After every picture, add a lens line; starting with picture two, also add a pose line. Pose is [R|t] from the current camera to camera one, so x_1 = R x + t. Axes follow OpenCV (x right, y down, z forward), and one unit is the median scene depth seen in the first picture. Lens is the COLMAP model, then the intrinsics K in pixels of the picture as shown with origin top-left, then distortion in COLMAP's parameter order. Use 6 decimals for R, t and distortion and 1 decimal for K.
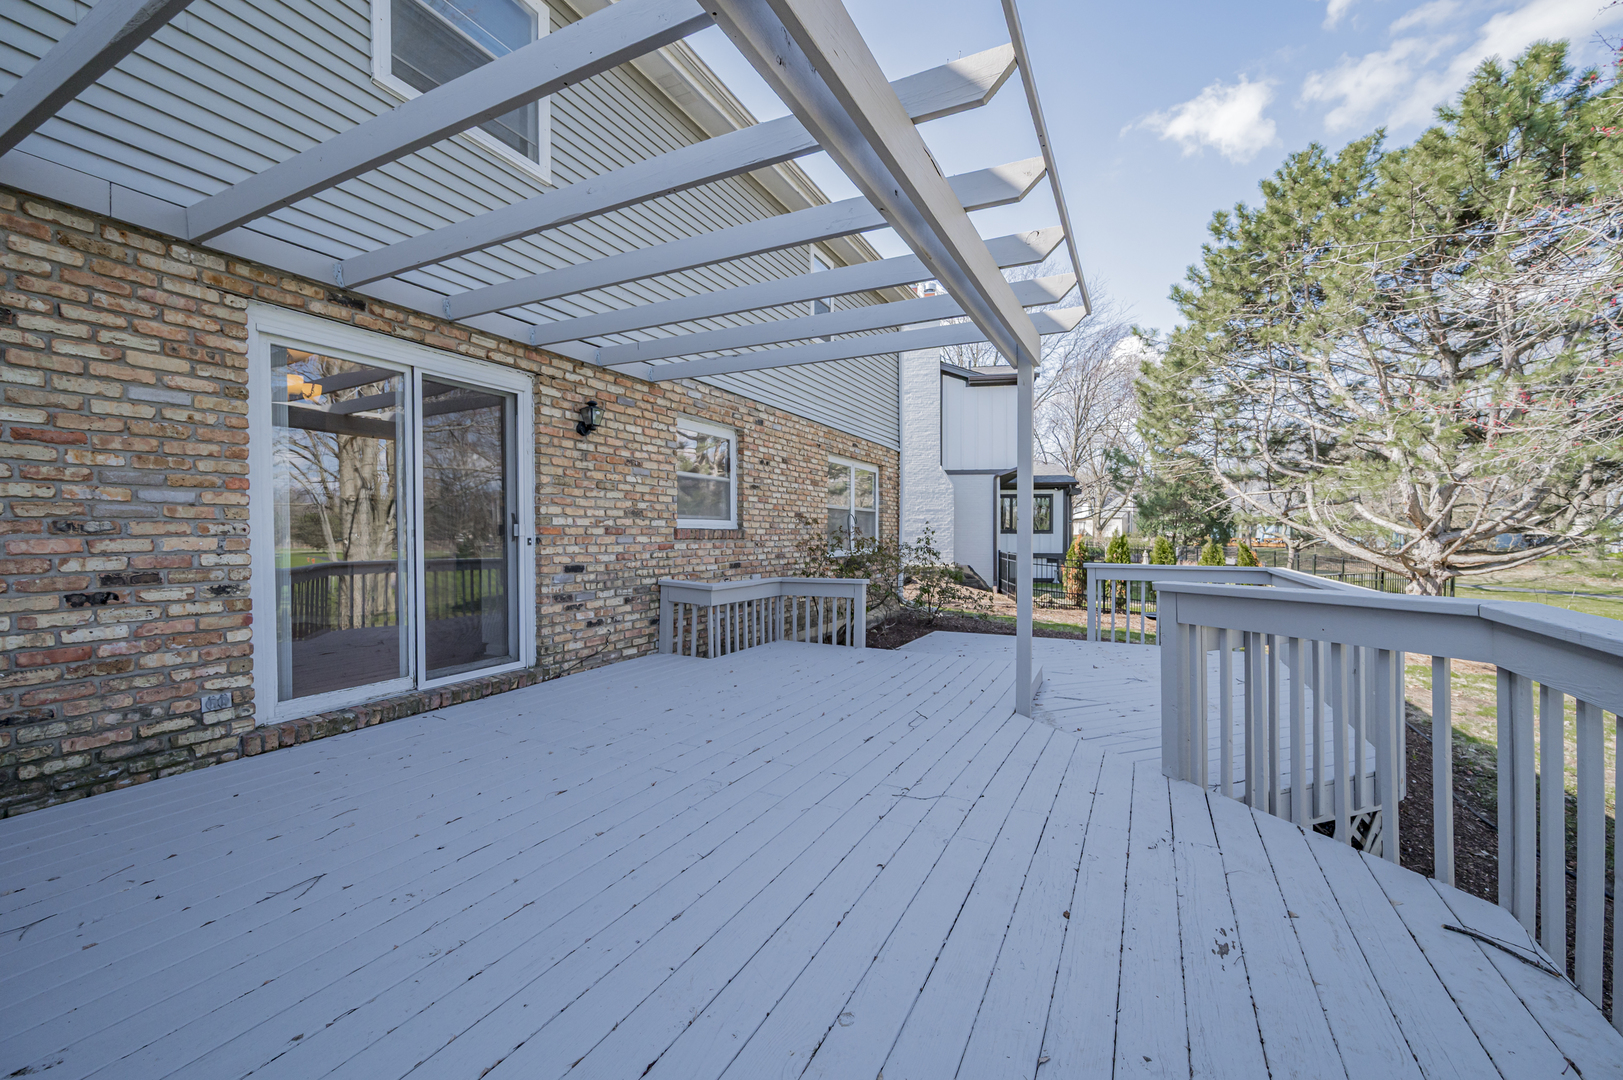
lens RADIAL K [[640.8, 0, 804.3], [0, 640.8, 536.2], [0, 0, 1]] dist [-0.001323, 0.000629]
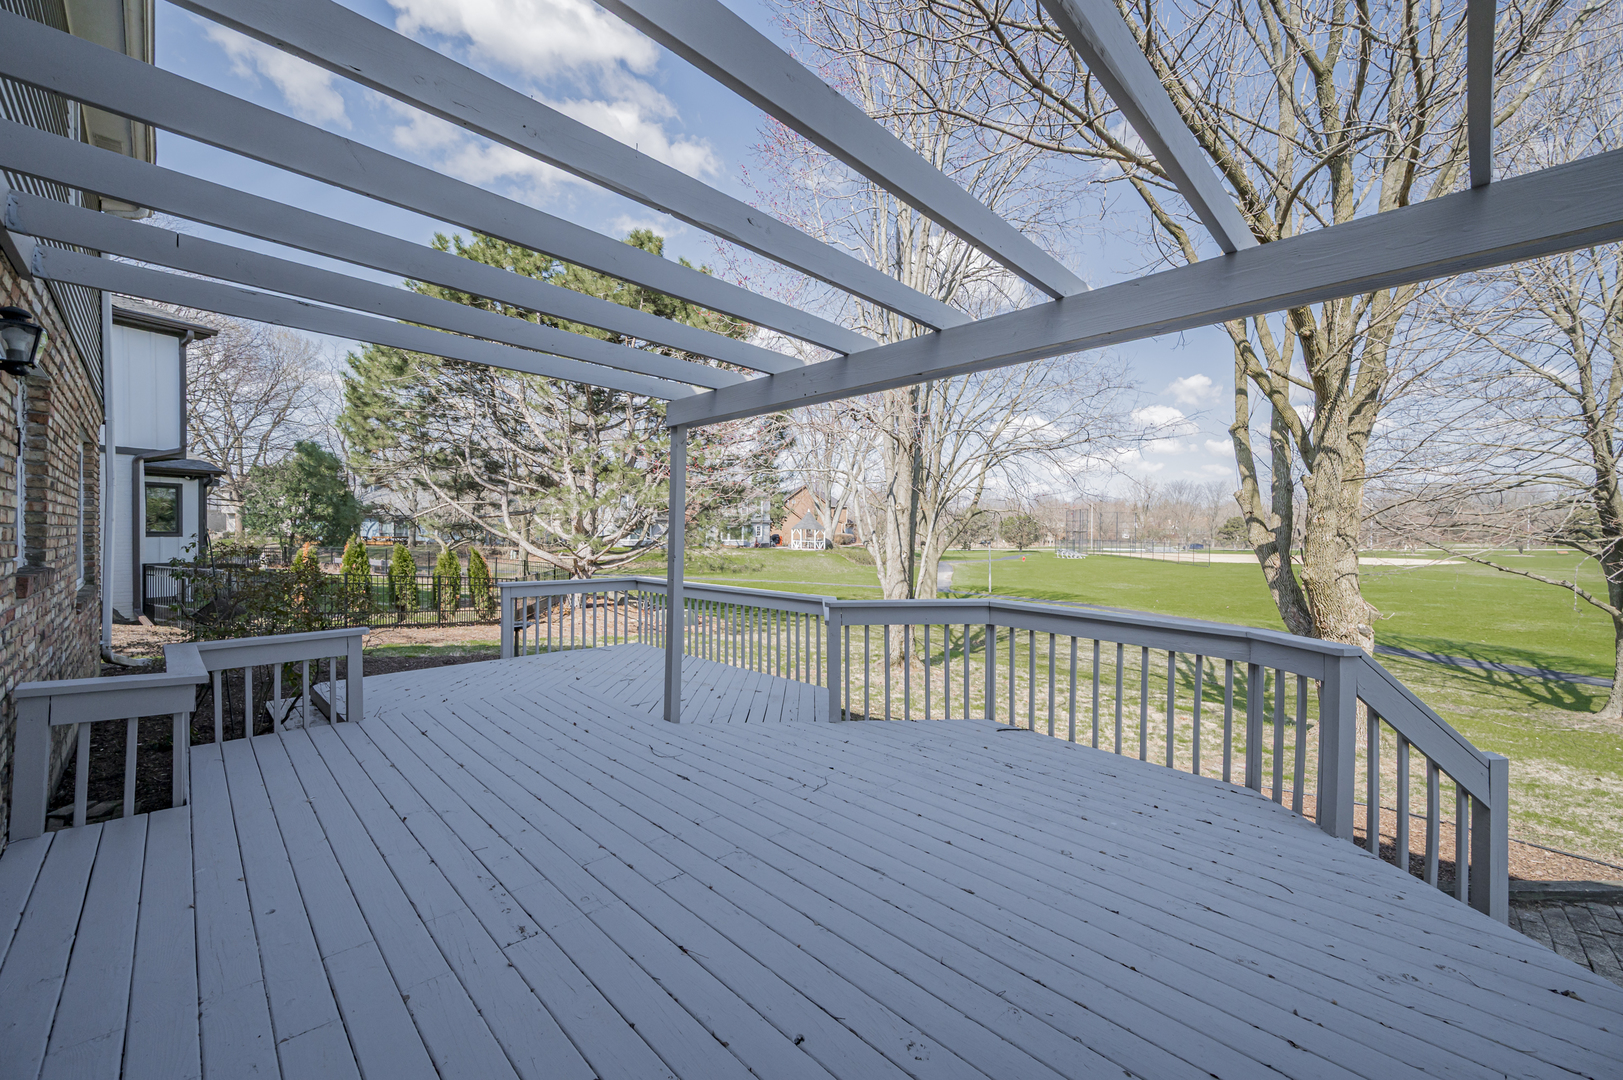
lens RADIAL K [[640.8, 0, 816.7], [0, 640.8, 537.5], [0, 0, 1]] dist [-0.001323, 0.000629]
pose [[0.289705, -0.000868, 0.957115, -0.206800], [-0.009304, 0.999950, 0.003723, -0.020124], [-0.957071, -0.009984, 0.289683, 0.120623]]
